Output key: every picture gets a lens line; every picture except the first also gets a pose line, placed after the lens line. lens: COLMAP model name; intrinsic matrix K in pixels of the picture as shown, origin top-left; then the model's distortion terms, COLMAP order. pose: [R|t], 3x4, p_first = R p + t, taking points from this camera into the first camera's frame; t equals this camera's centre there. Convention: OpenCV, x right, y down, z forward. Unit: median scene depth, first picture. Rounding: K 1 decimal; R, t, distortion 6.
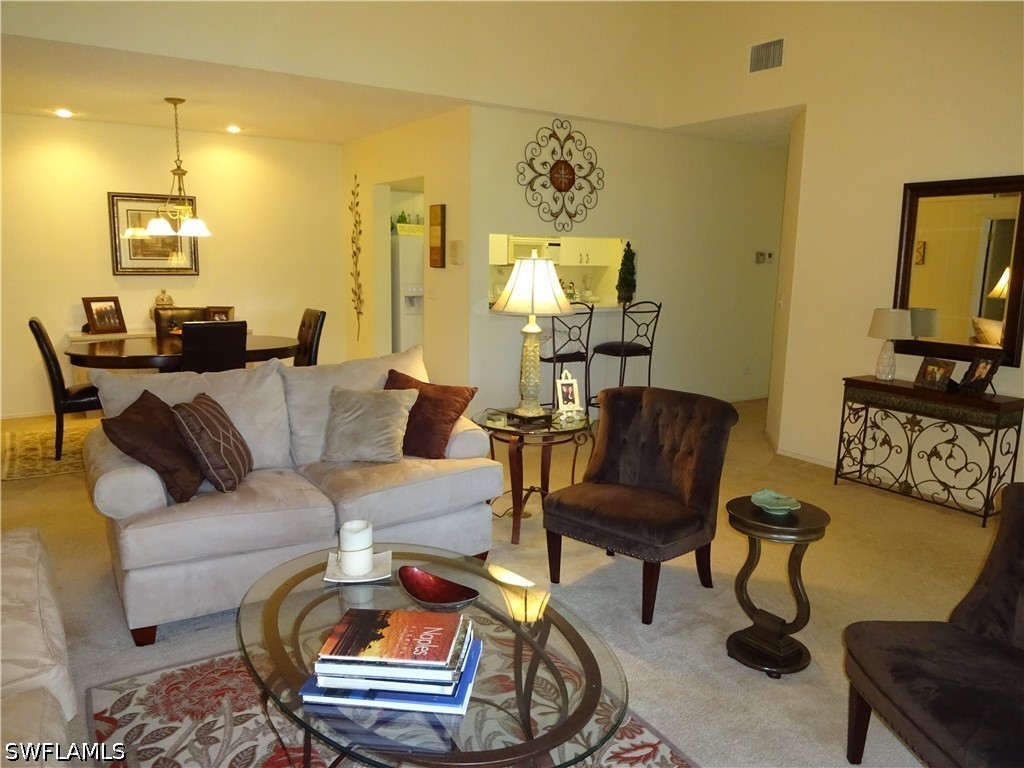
lens RADIAL K [[765.8, 0, 516.5], [0, 765.8, 383.8], [0, 0, 1]] dist [0.004025, -0.001025]
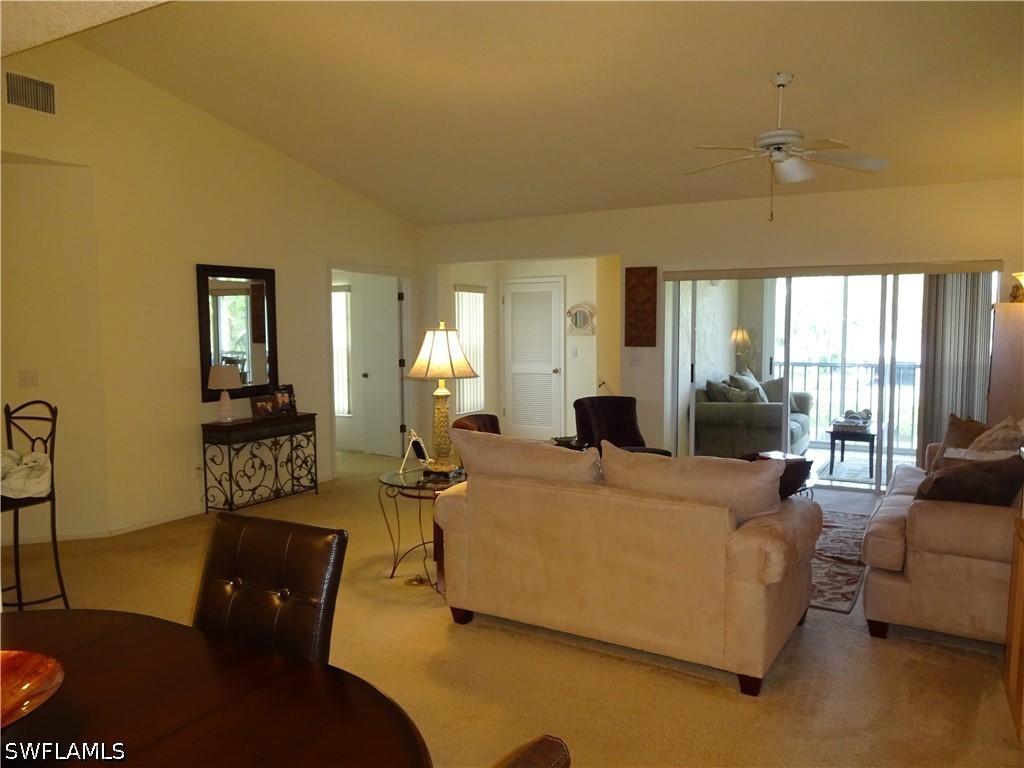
lens RADIAL K [[758.0, 0, 512.0], [0, 758.0, 384.0], [0, 0, 1]] dist [0.006994, 0.000118]
pose [[-0.458494, -0.086092, 0.884518, -0.828102], [0.150077, 0.973501, 0.172546, -0.213962], [-0.875934, 0.211857, -0.433424, 1.148254]]
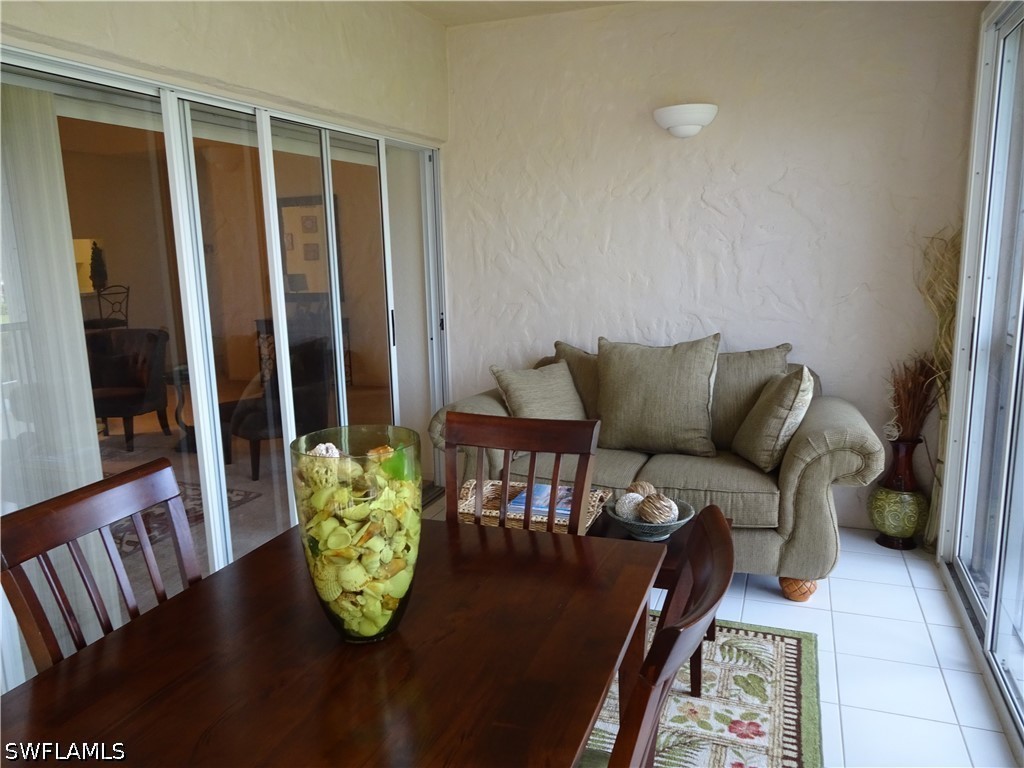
lens RADIAL K [[750.8, 0, 512.0], [0, 750.8, 384.0], [0, 0, 1]] dist [-0.007955, -0.004377]
pose [[0.808516, -0.146191, 0.570026, -0.051696], [0.141717, 0.988514, 0.052510, 0.118558], [-0.571155, 0.038327, 0.819947, -0.585704]]
